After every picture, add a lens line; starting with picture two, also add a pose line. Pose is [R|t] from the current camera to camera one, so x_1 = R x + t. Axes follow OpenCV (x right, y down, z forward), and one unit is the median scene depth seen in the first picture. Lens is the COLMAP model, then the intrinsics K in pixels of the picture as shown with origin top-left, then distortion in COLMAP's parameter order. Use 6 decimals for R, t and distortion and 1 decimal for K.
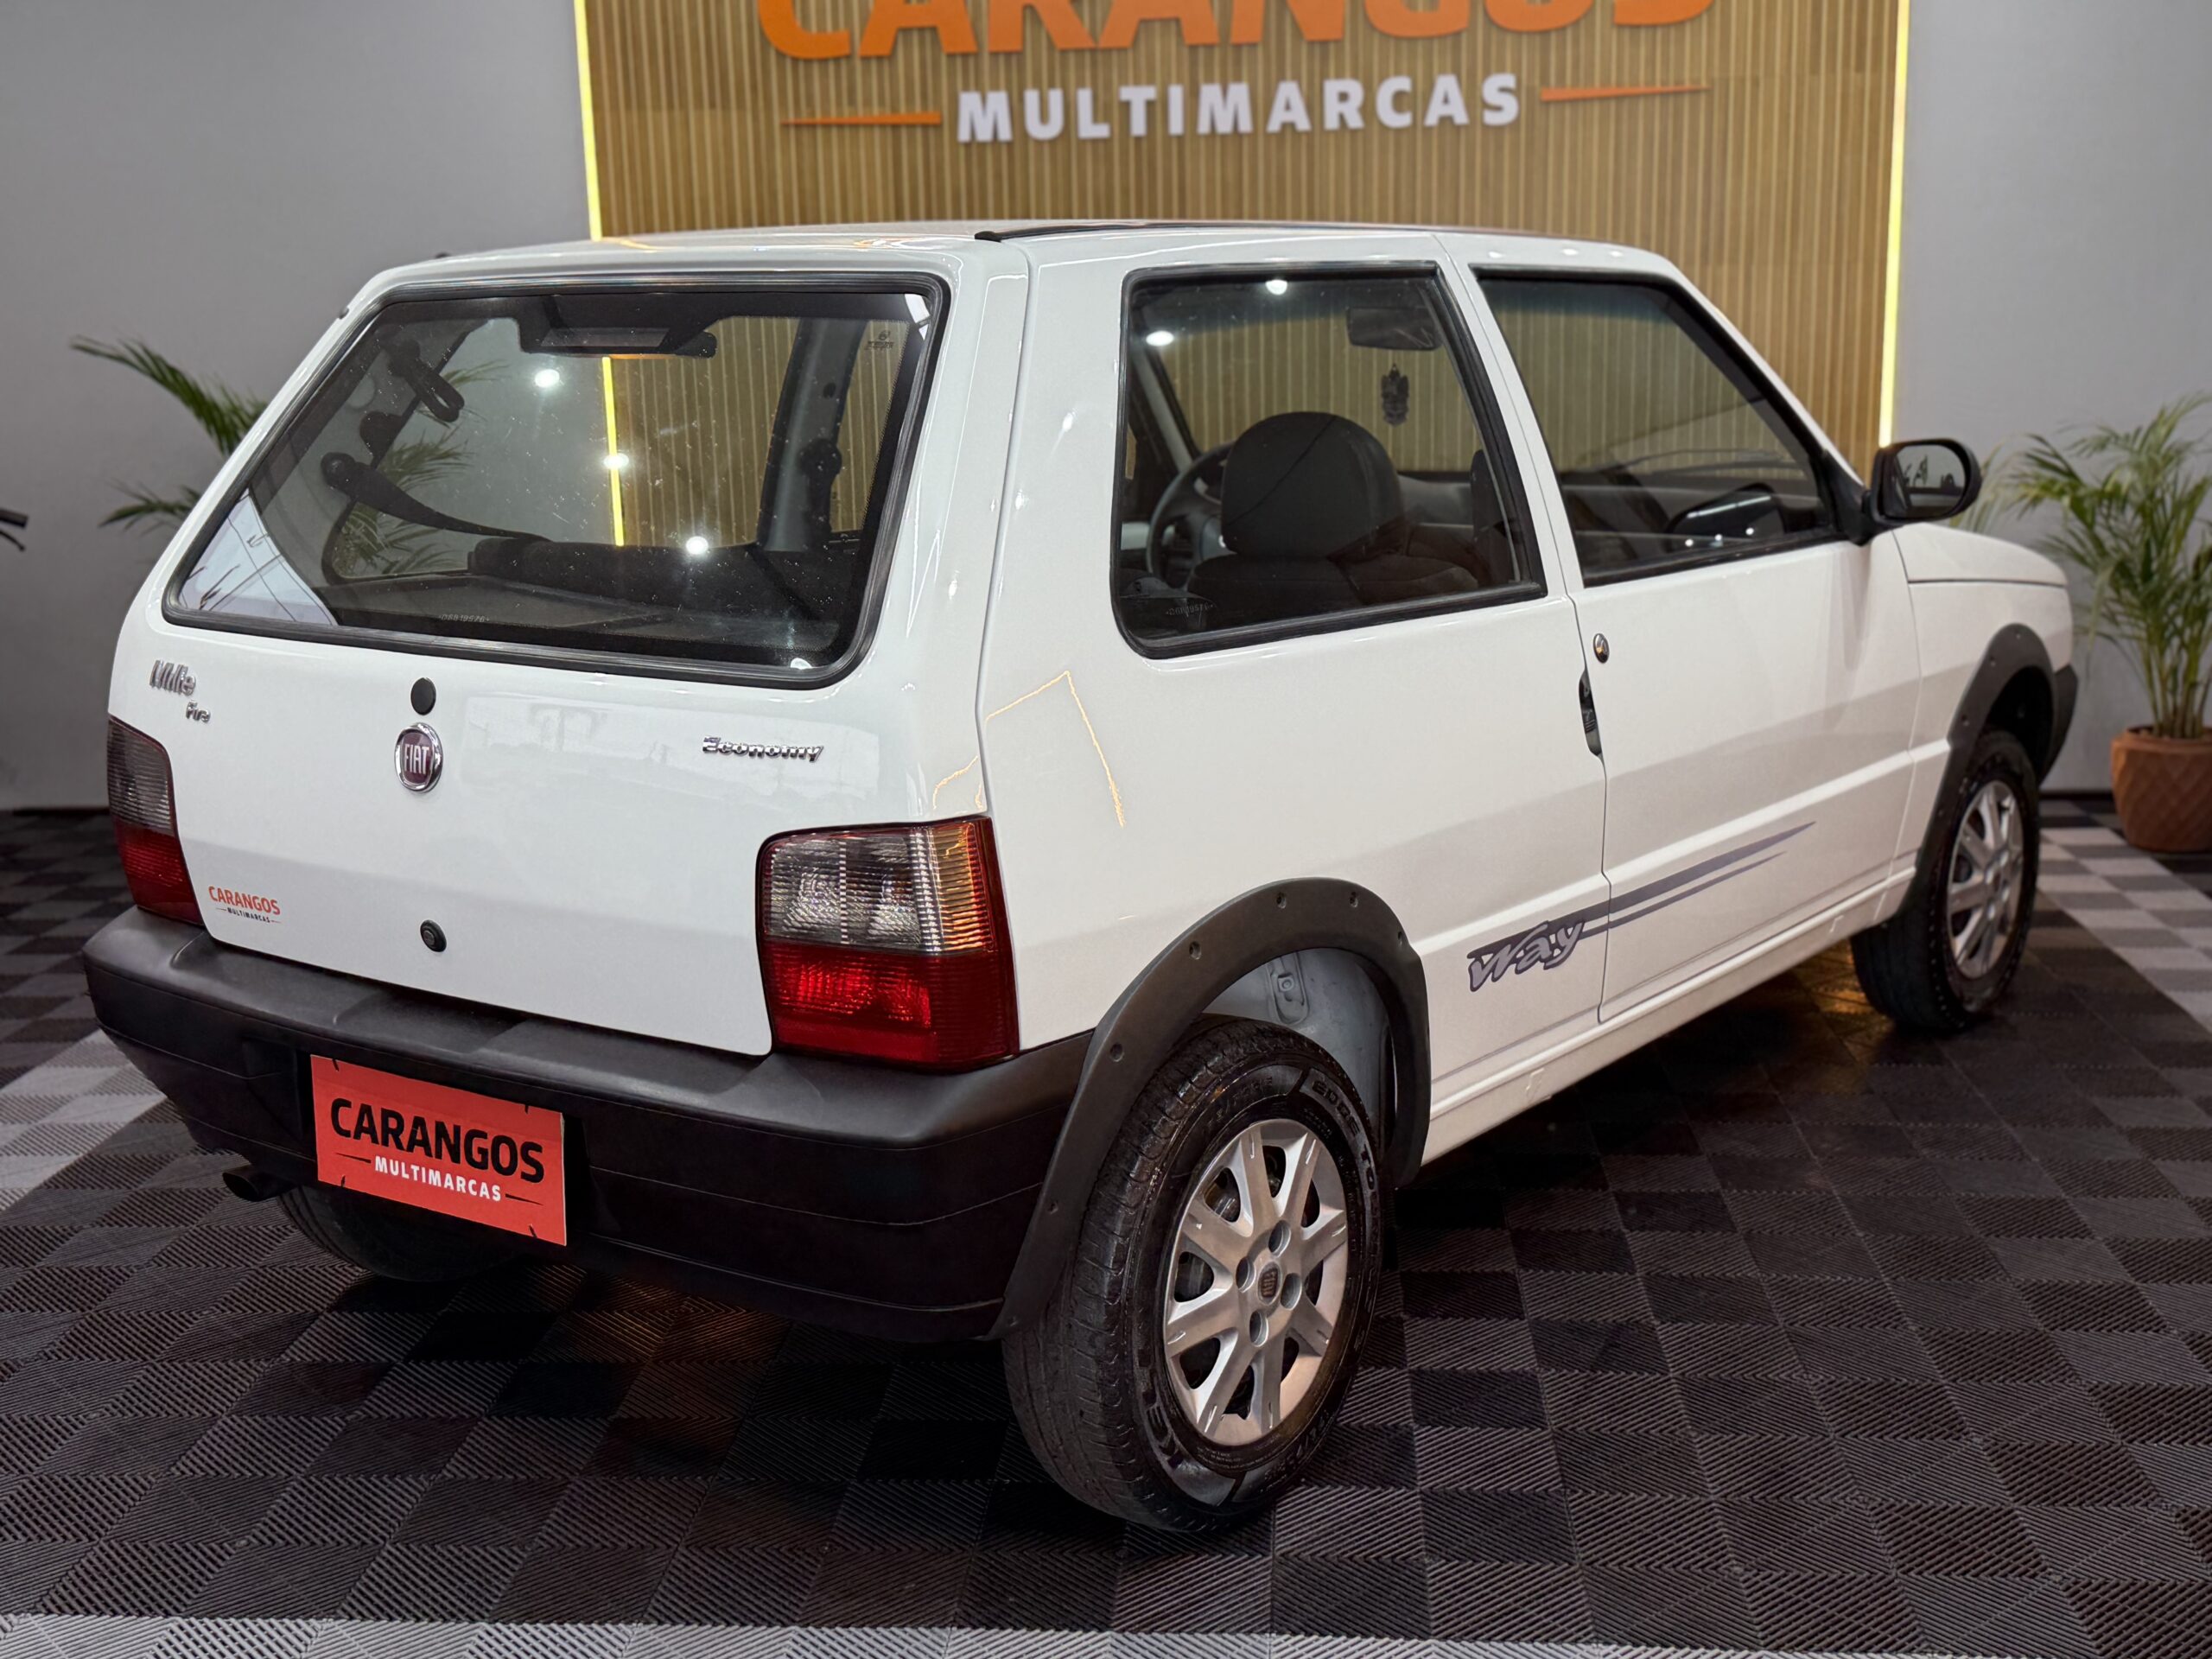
lens RADIAL K [[2531.9, 0, 1111.4], [0, 2531.9, 826.8], [0, 0, 1]] dist [0.108759, 0.000000]
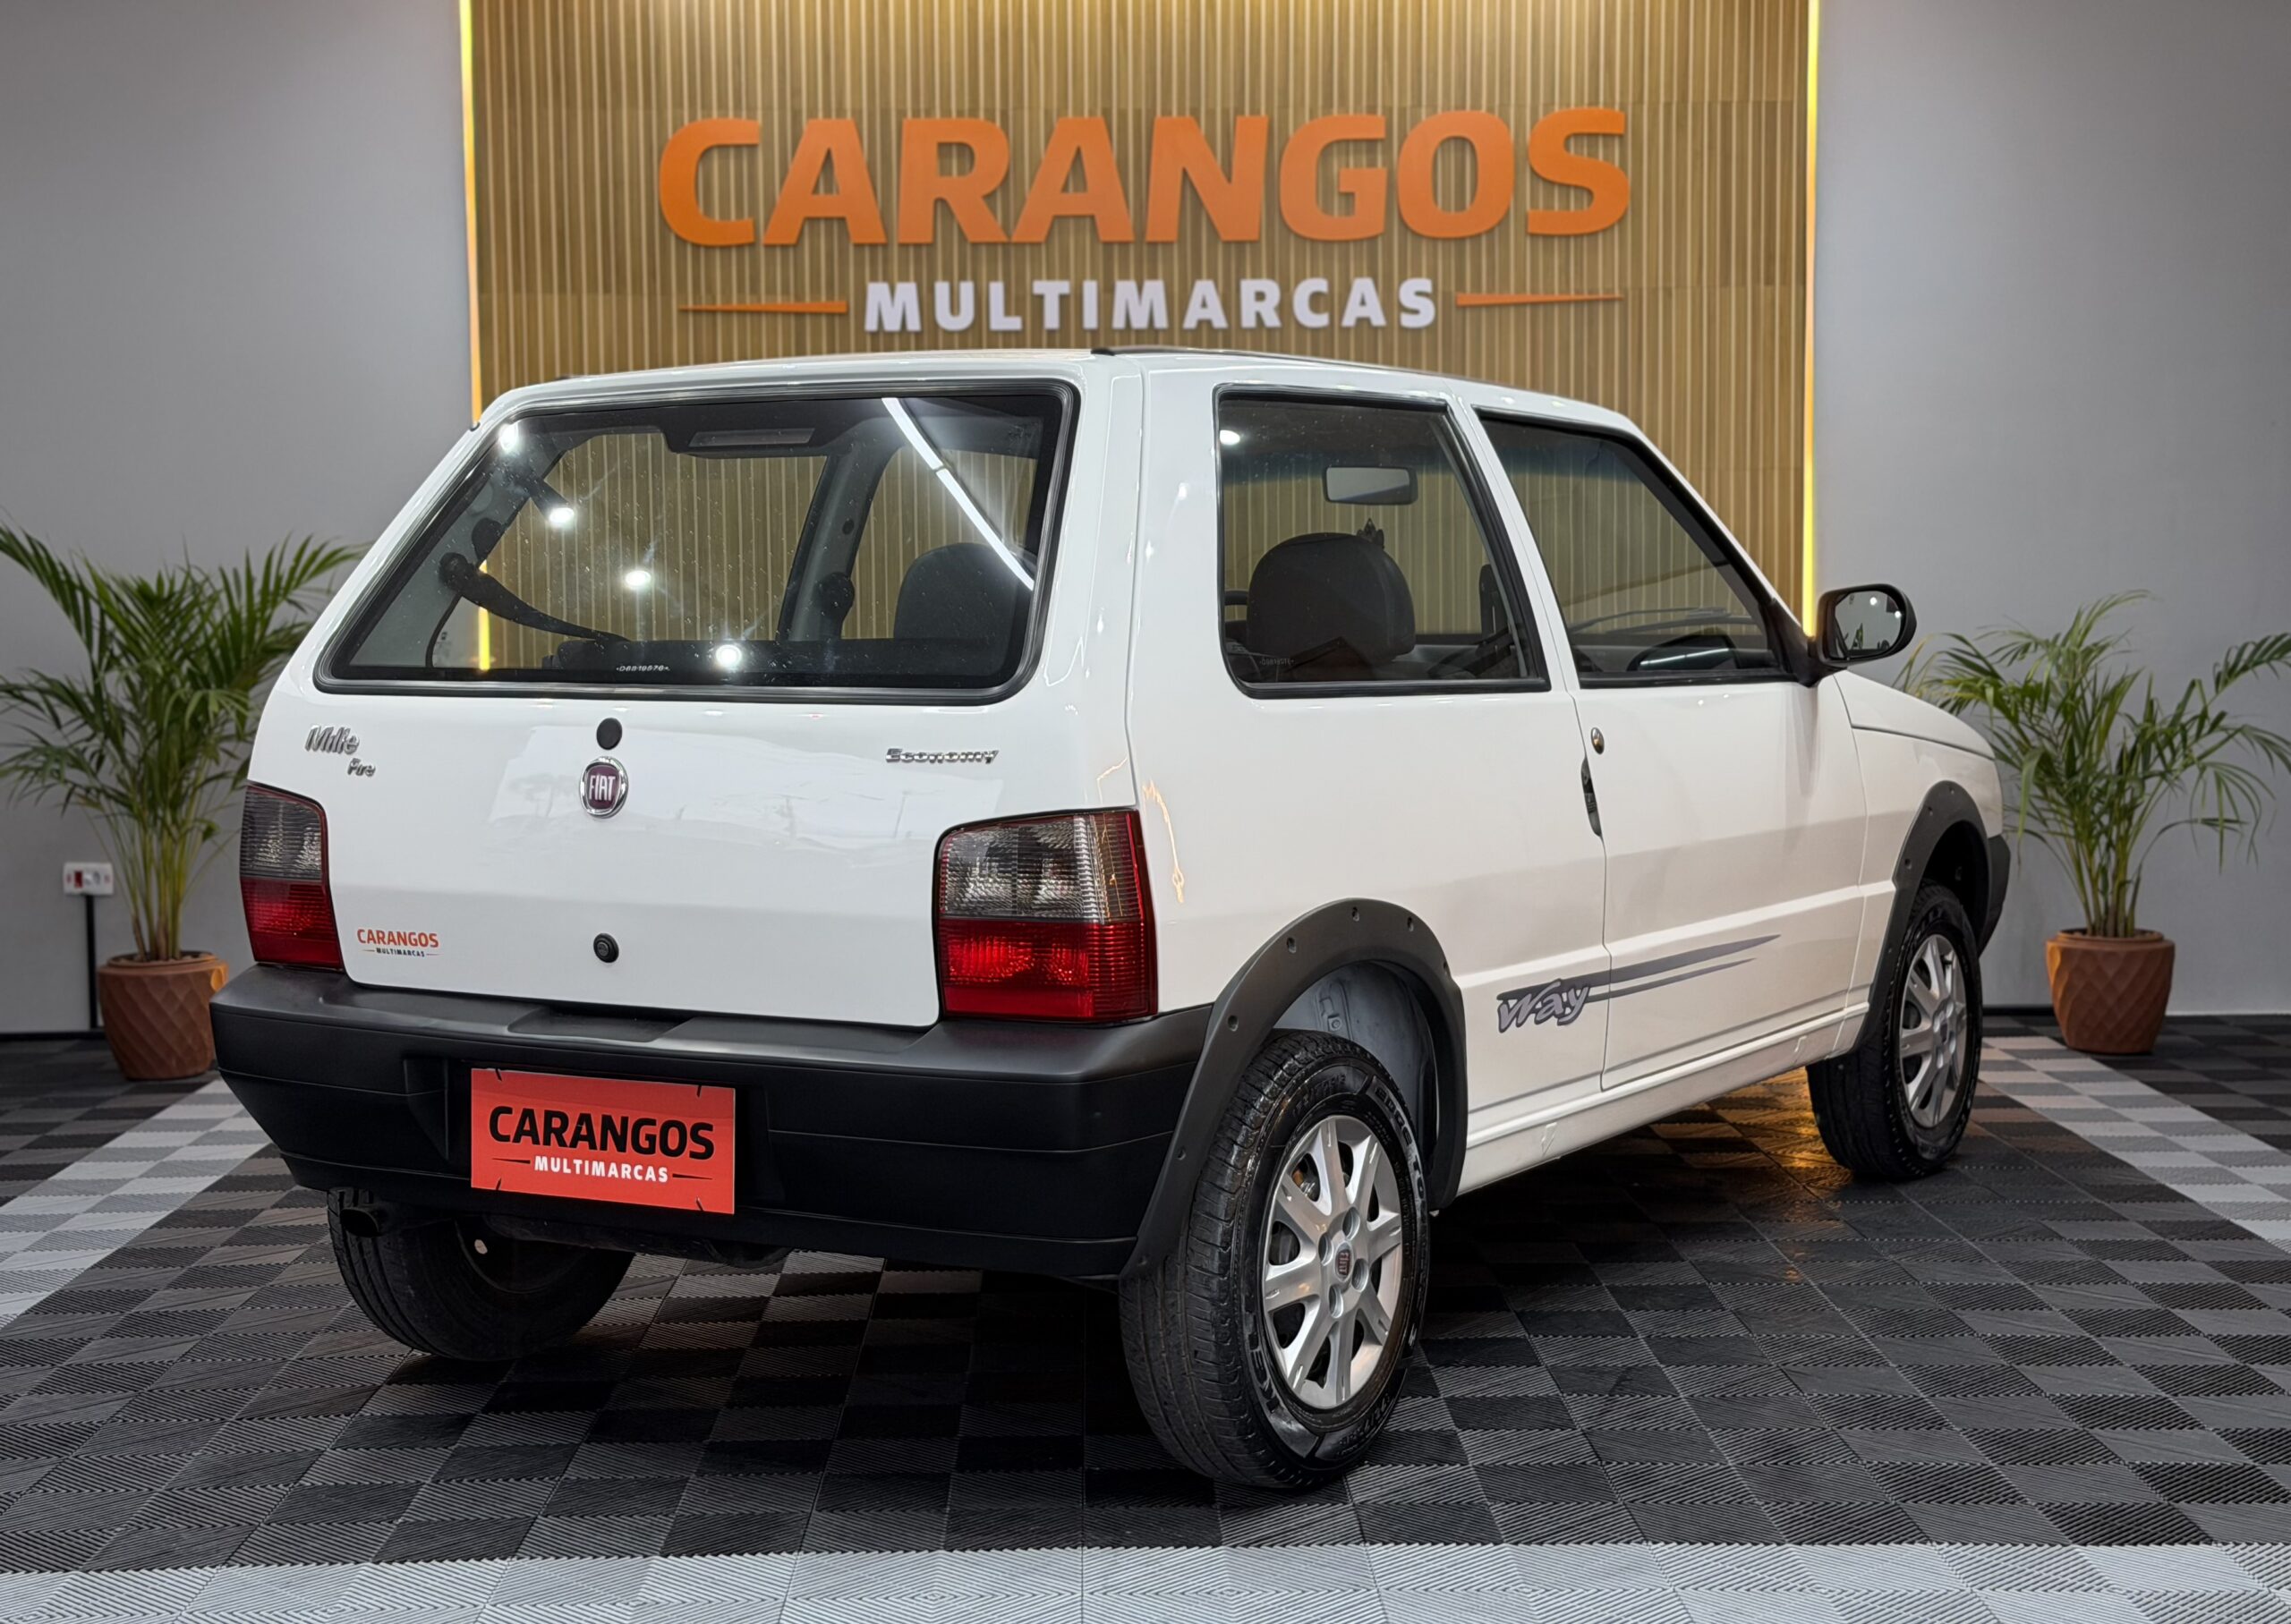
lens RADIAL K [[3164.5, 0, 1129.8], [0, 3164.5, 782.3], [0, 0, 1]] dist [0.153253, 0.000000]
pose [[0.995686, 0.008329, 0.092417, -0.149689], [0.004757, 0.990072, -0.140482, 0.151942], [-0.092669, 0.140316, 0.985761, -0.372597]]
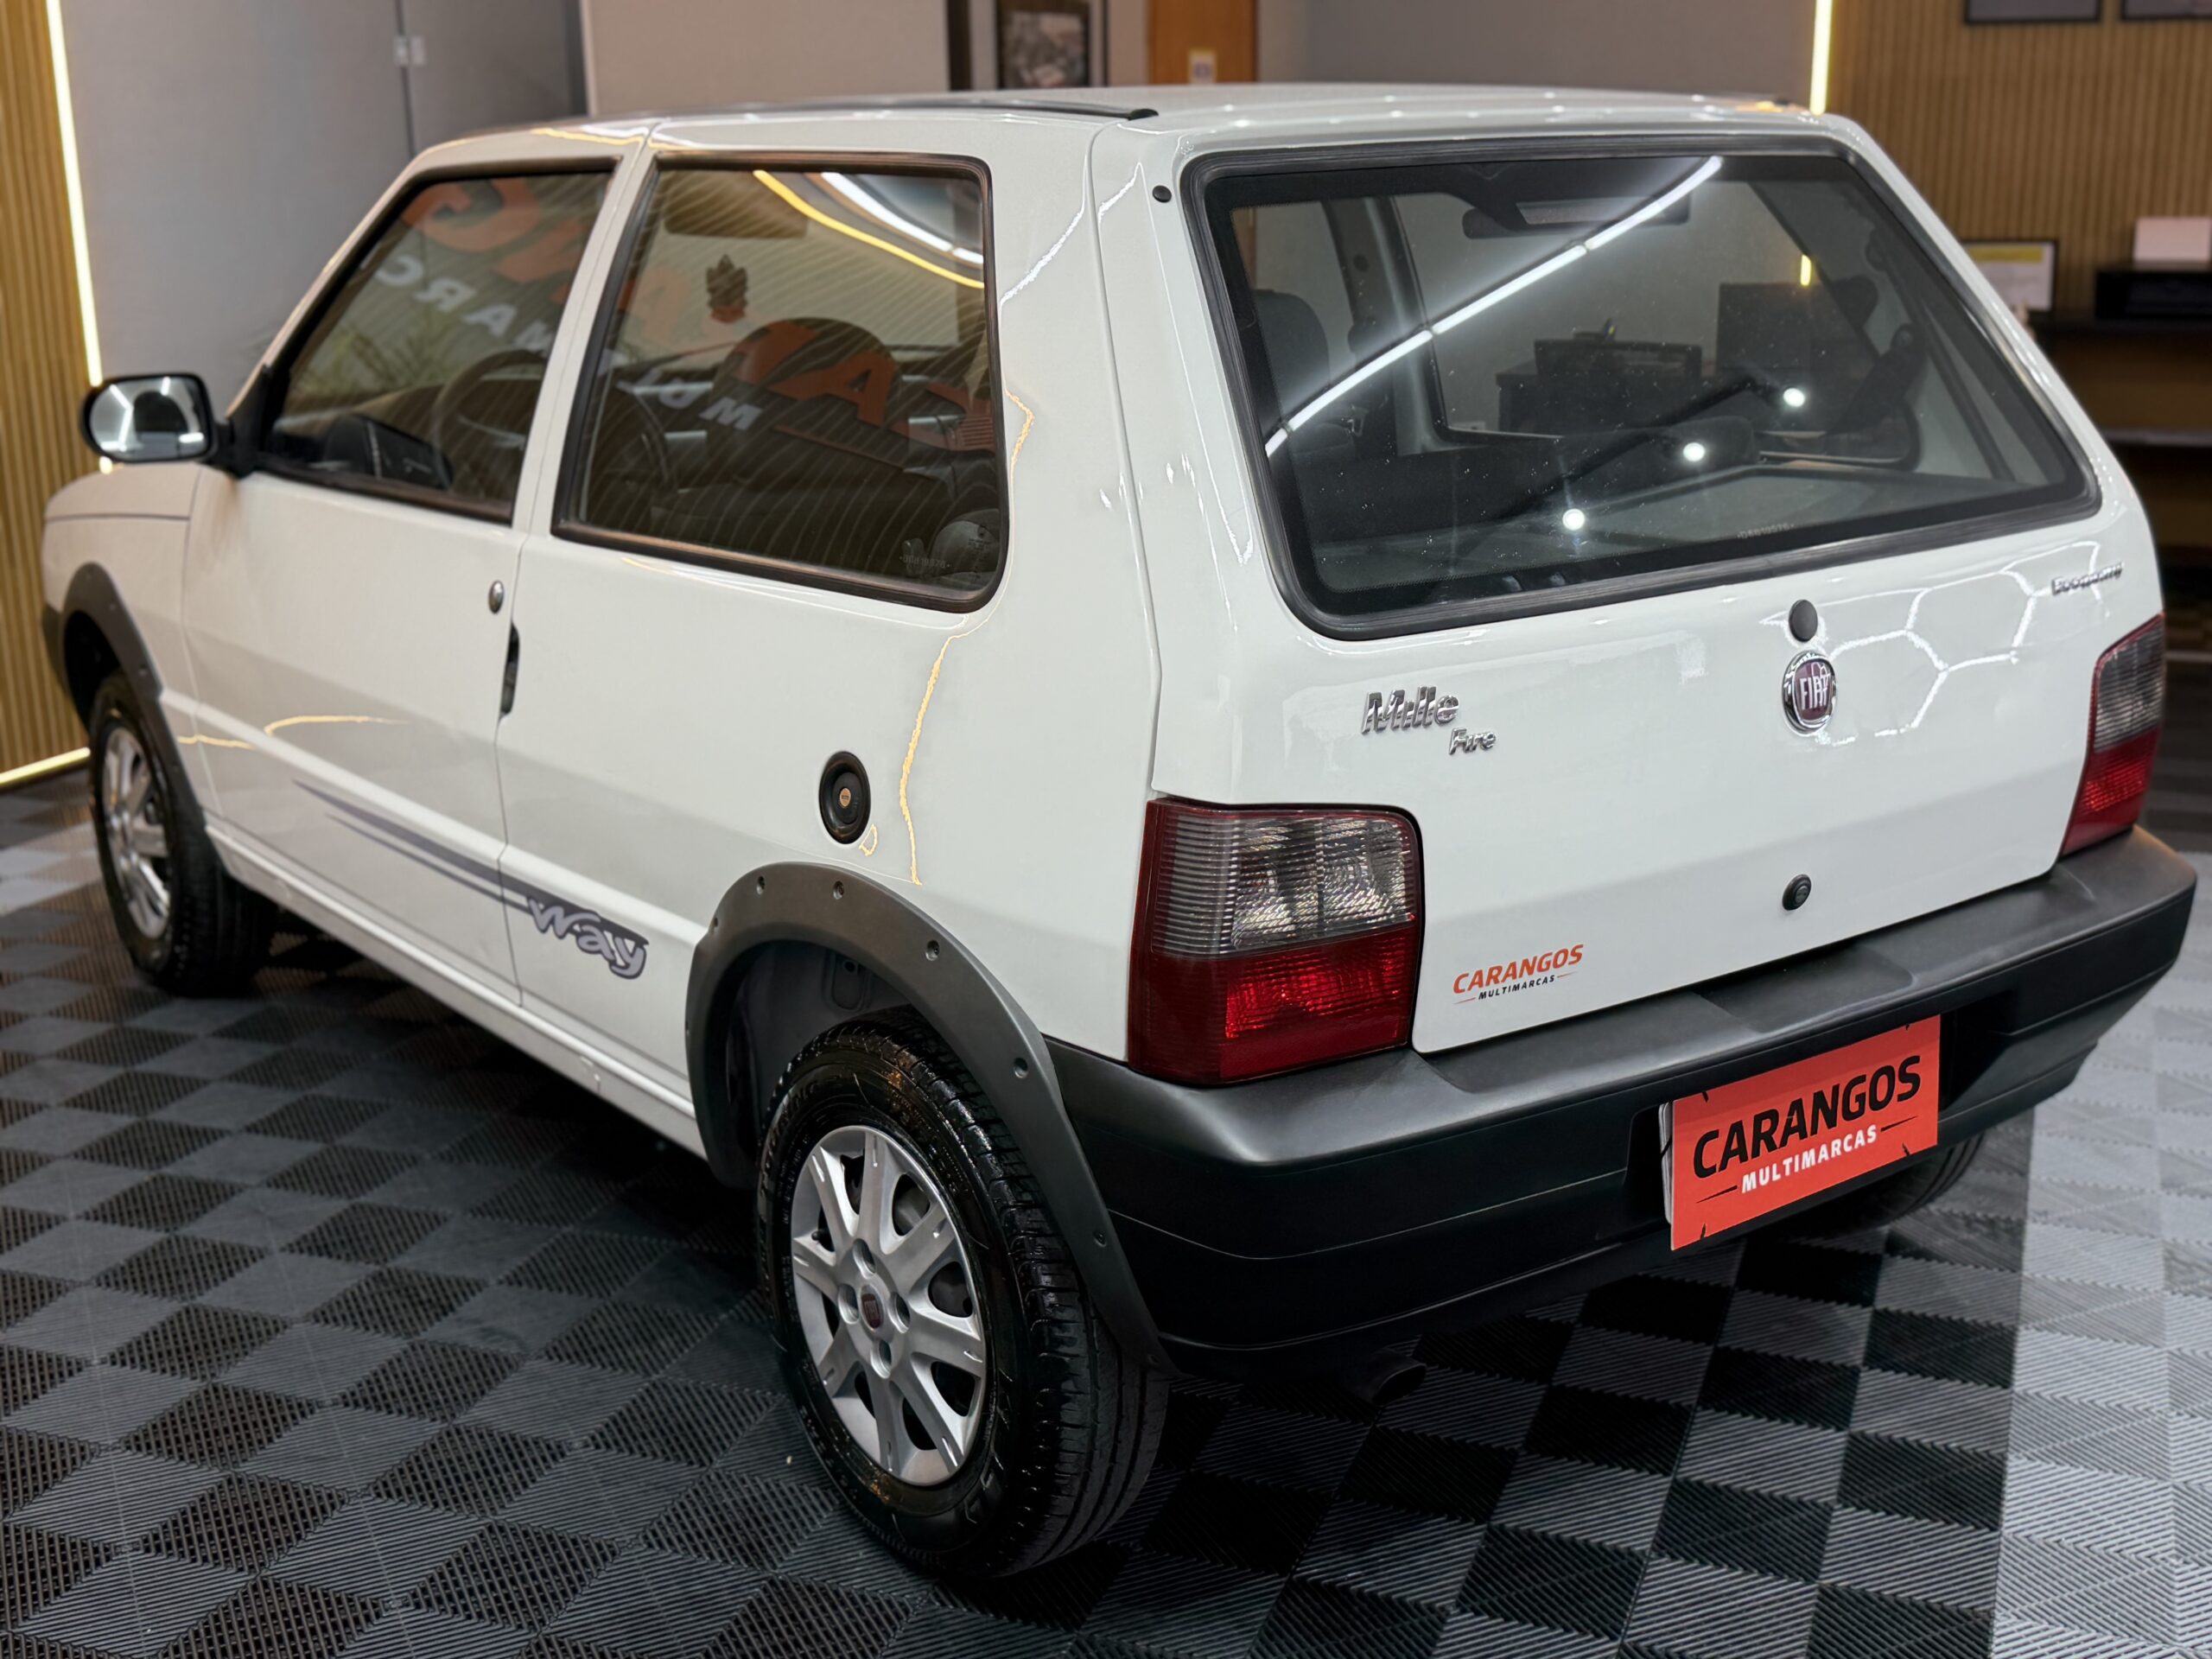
lens RADIAL K [[2531.9, 0, 1089.7], [0, 2531.9, 836.5], [0, 0, 1]] dist [0.108759, 0.000000]
pose [[0.286517, -0.234372, 0.928966, -1.038717], [0.202496, 0.962526, 0.180385, -0.166481], [-0.936431, 0.136428, 0.323240, 0.849123]]
